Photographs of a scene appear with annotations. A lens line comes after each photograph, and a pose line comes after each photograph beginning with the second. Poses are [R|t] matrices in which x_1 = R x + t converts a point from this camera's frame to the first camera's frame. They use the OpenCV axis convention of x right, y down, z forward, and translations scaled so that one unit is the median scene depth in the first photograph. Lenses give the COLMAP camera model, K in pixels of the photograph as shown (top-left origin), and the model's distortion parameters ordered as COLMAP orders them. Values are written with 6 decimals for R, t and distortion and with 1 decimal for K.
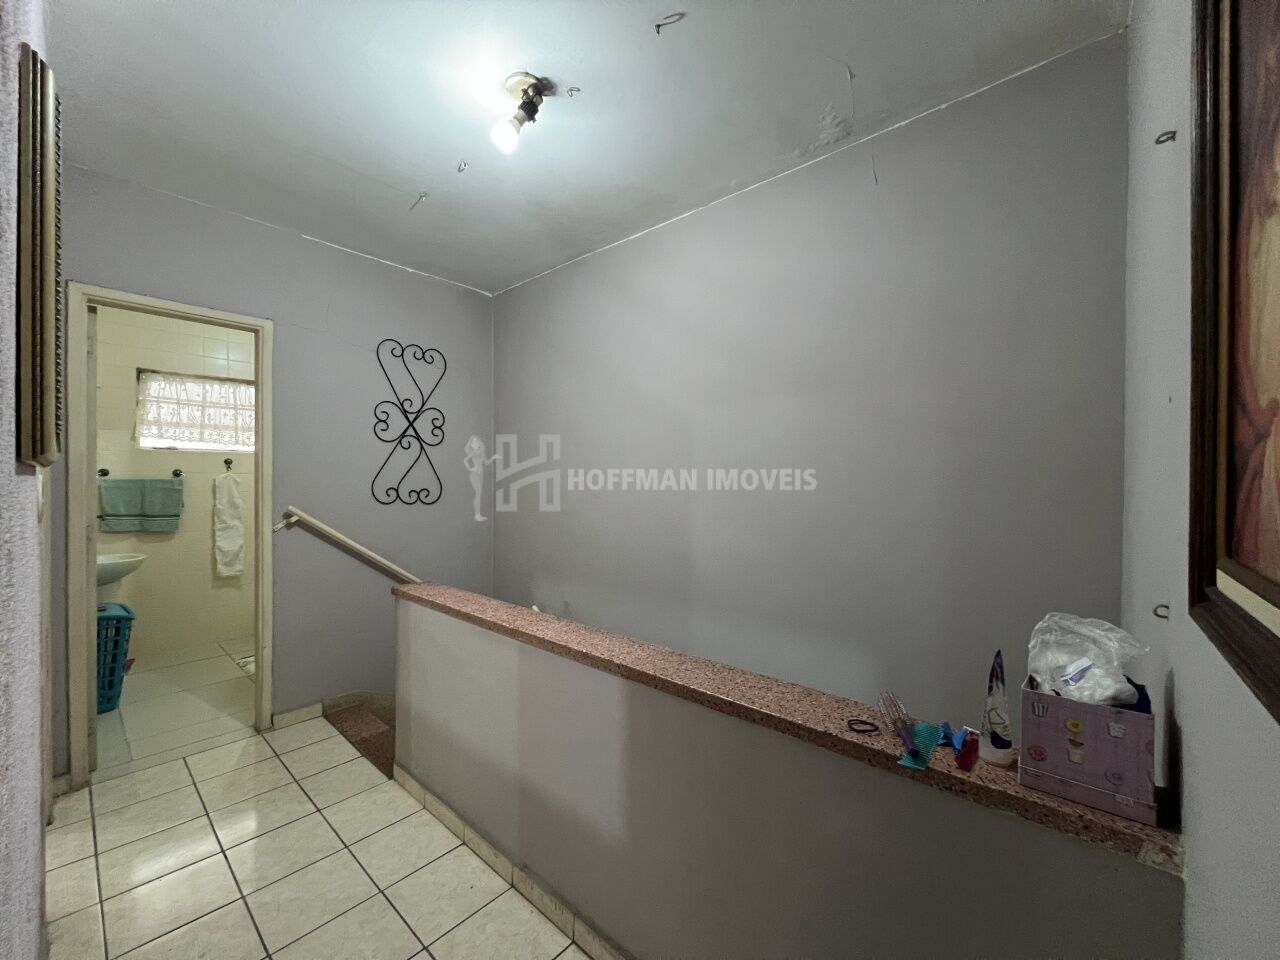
lens RADIAL K [[512.4, 0, 641.0], [0, 512.4, 482.0], [0, 0, 1]] dist [-0.000766, 0.000014]
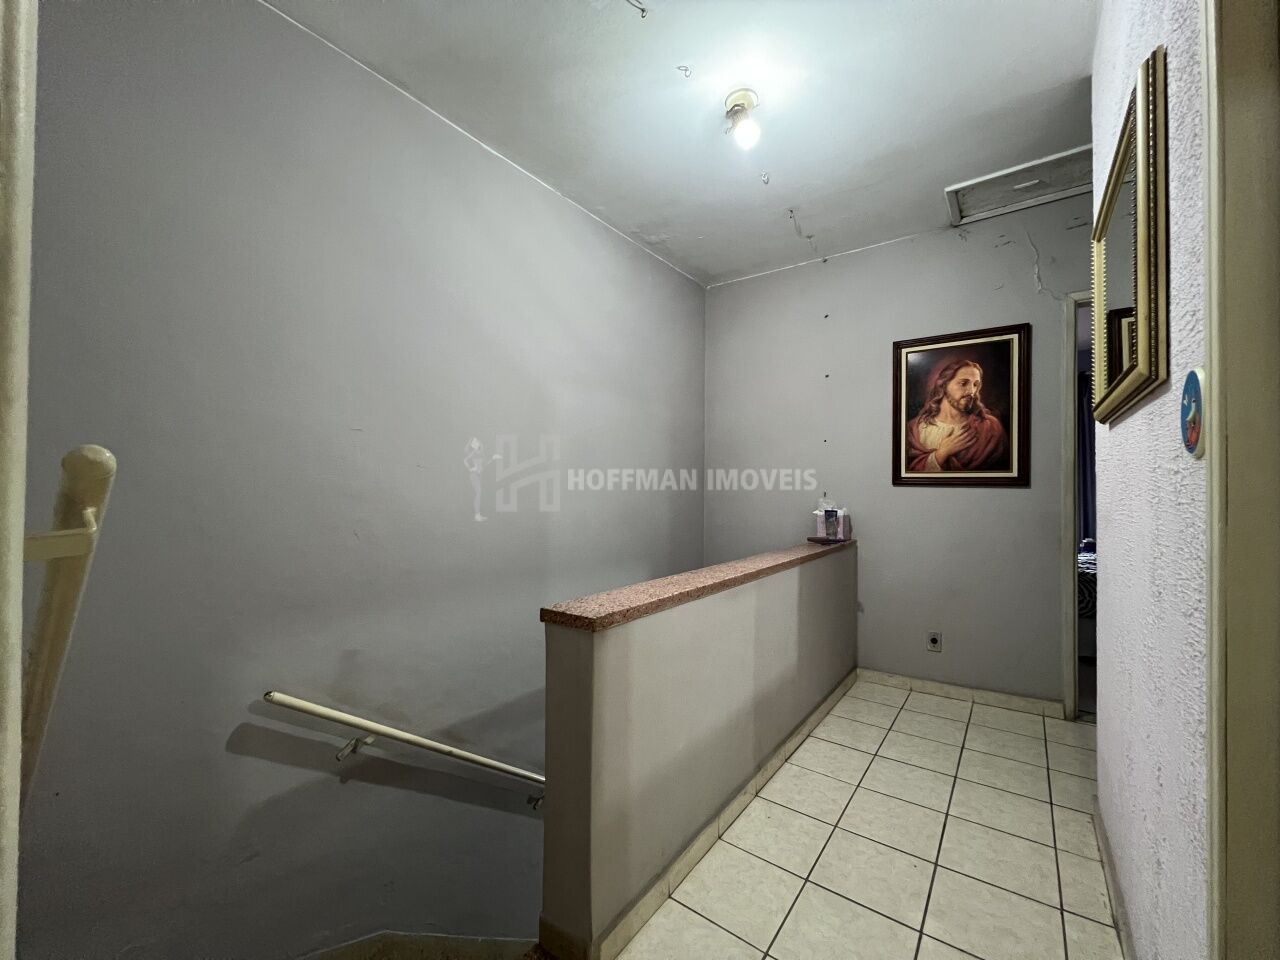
lens RADIAL K [[512.4, 0, 641.0], [0, 512.4, 482.0], [0, 0, 1]] dist [-0.000766, 0.000014]
pose [[-0.070592, 0.001463, 0.997504, -2.206113], [0.006396, 0.999979, -0.001014, 0.128299], [-0.997485, 0.006308, -0.070600, 2.124505]]
